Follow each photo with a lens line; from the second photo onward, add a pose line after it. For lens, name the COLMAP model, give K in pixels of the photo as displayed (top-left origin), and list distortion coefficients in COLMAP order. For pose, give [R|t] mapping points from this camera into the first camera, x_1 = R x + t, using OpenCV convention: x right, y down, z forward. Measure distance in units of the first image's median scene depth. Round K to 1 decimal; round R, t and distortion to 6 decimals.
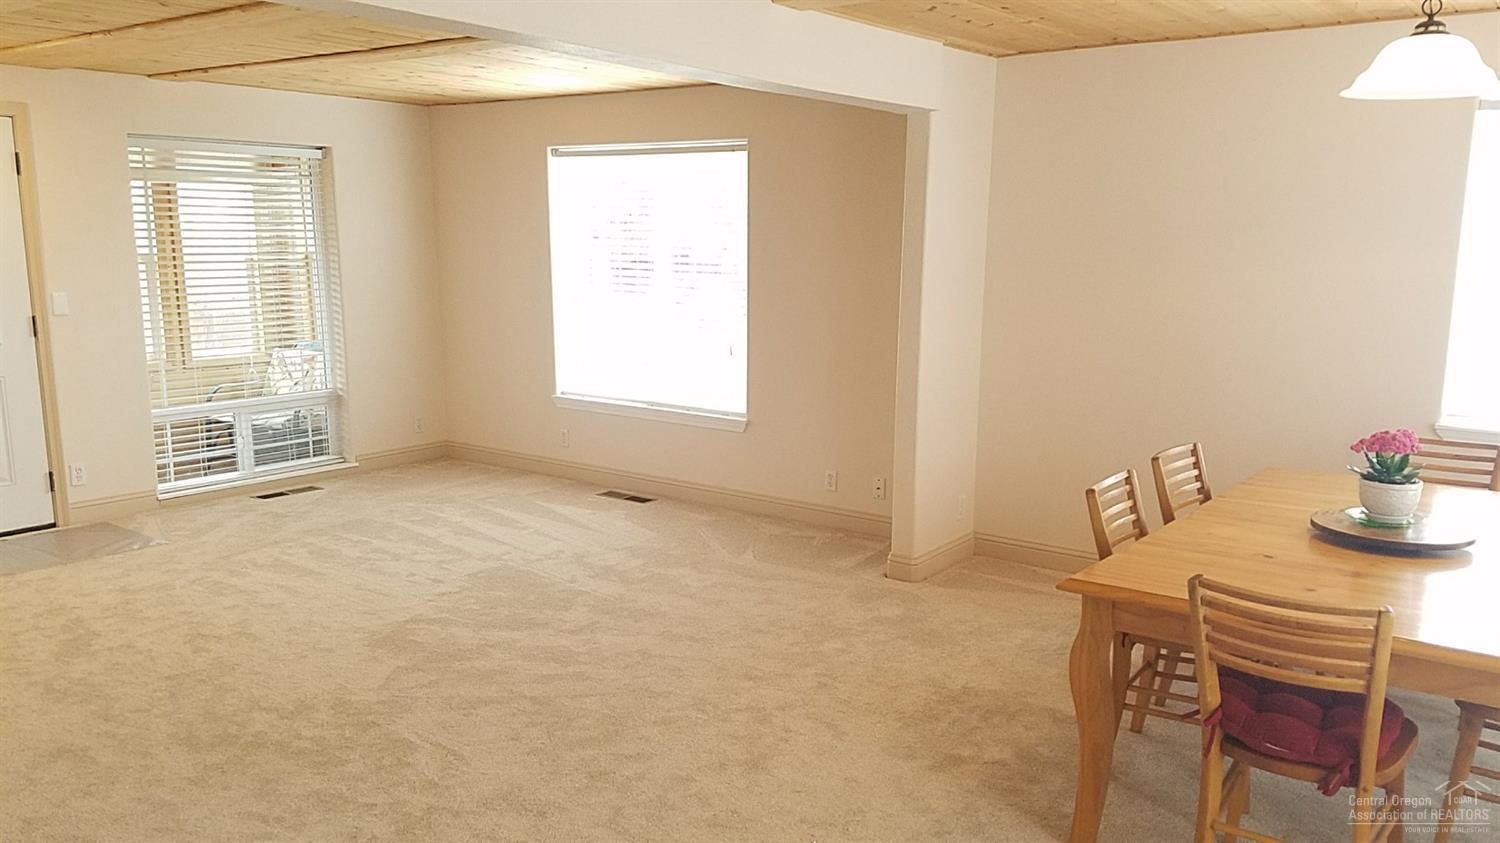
lens RADIAL K [[1149.9, 0, 712.8], [0, 1149.9, 438.4], [0, 0, 1]] dist [0.407169, -0.558854]
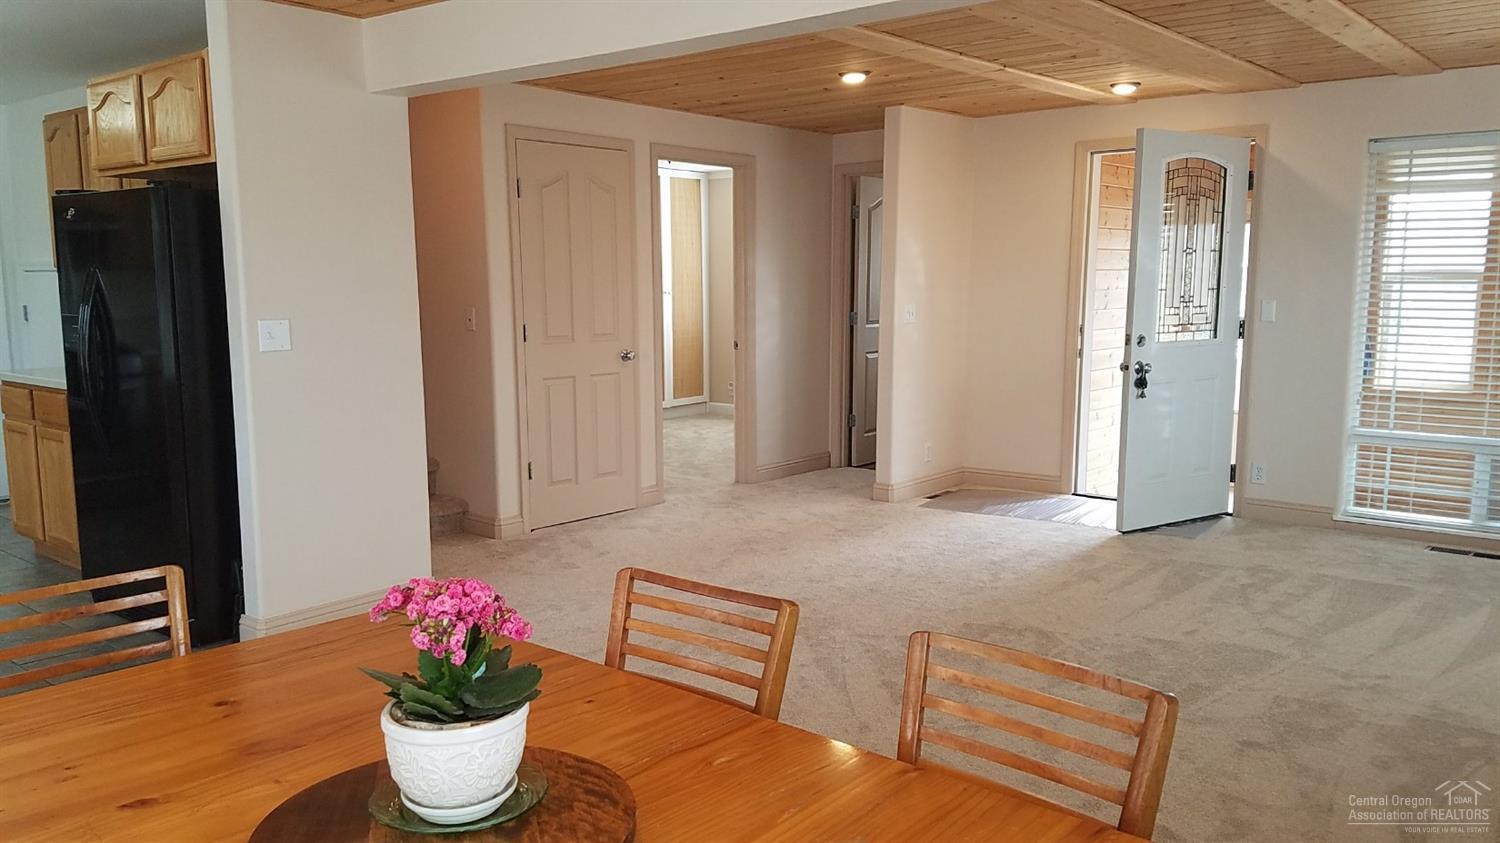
lens RADIAL K [[1136.5, 0, 771.3], [0, 1136.5, 431.6], [0, 0, 1]] dist [0.289659, -0.446549]
pose [[0.012244, 0.130036, -0.991434, 0.462004], [-0.176275, 0.976260, 0.125869, -0.057153], [0.984265, 0.173224, 0.034876, 0.532643]]
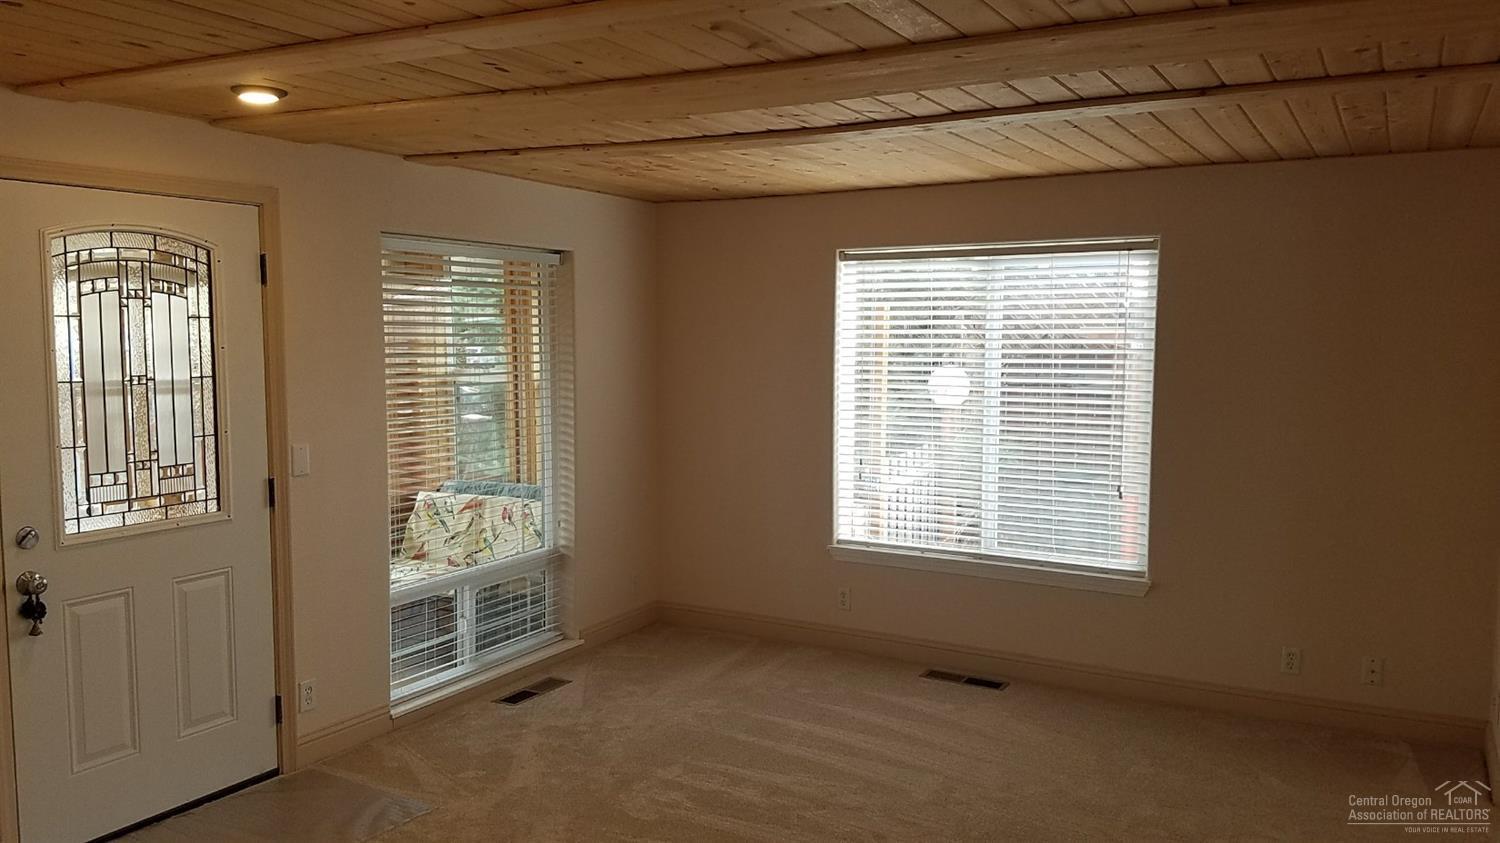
lens RADIAL K [[1136.5, 0, 771.3], [0, 1136.5, 431.6], [0, 0, 1]] dist [0.289659, -0.446549]
pose [[0.983422, -0.011785, 0.180946, -0.364943], [0.028024, 0.995775, -0.087450, -0.054520], [-0.179151, 0.091071, 0.979597, 0.254766]]
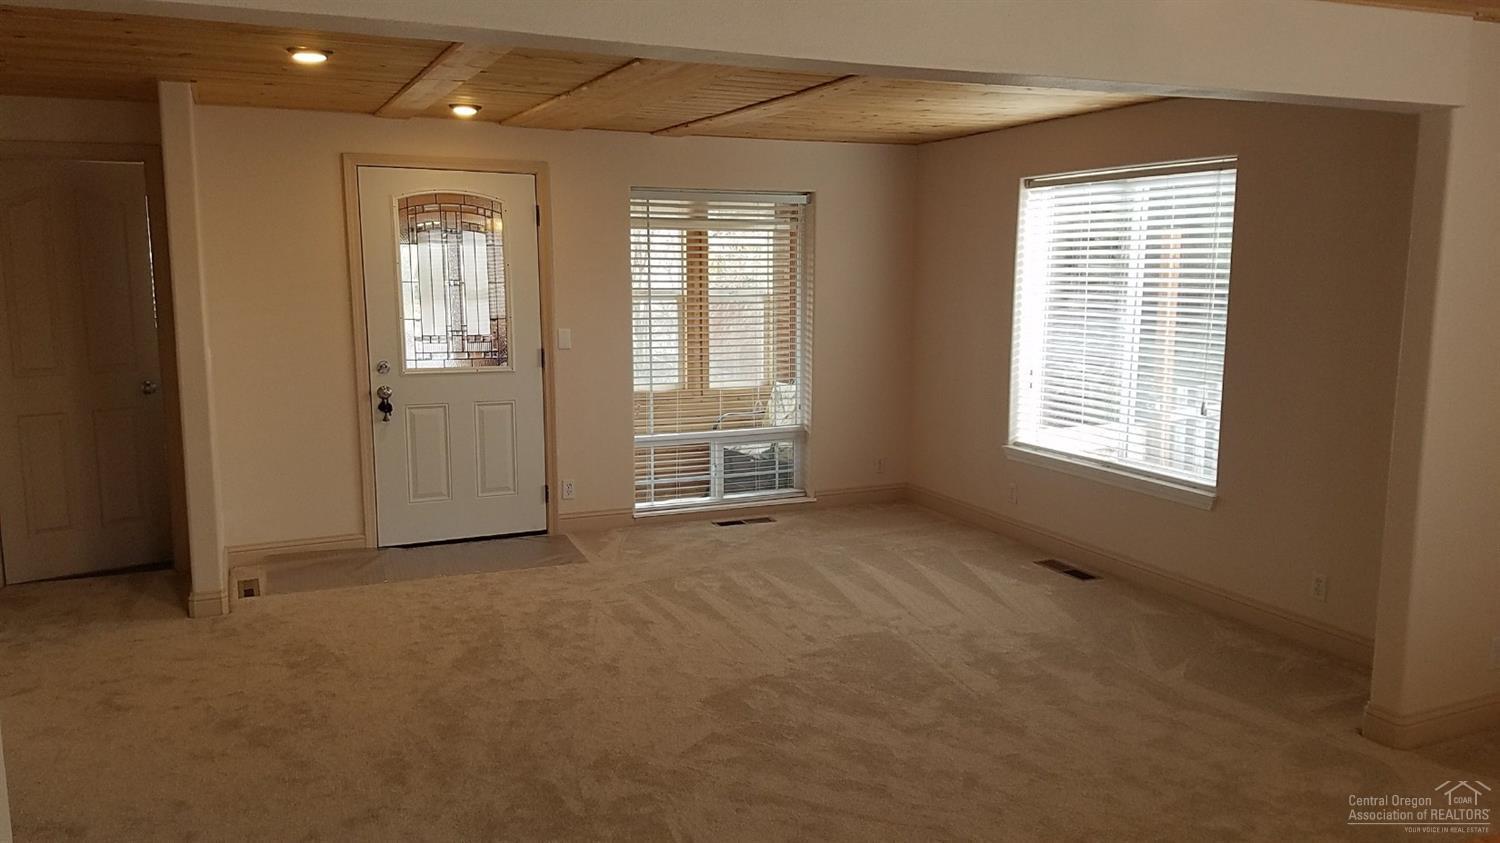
lens RADIAL K [[1136.5, 0, 771.3], [0, 1136.5, 431.6], [0, 0, 1]] dist [0.289659, -0.446549]
pose [[0.897091, 0.068291, -0.436536, 0.104000], [-0.082256, 0.996525, -0.013144, -0.024191], [0.434122, 0.047699, 0.899591, 0.123843]]
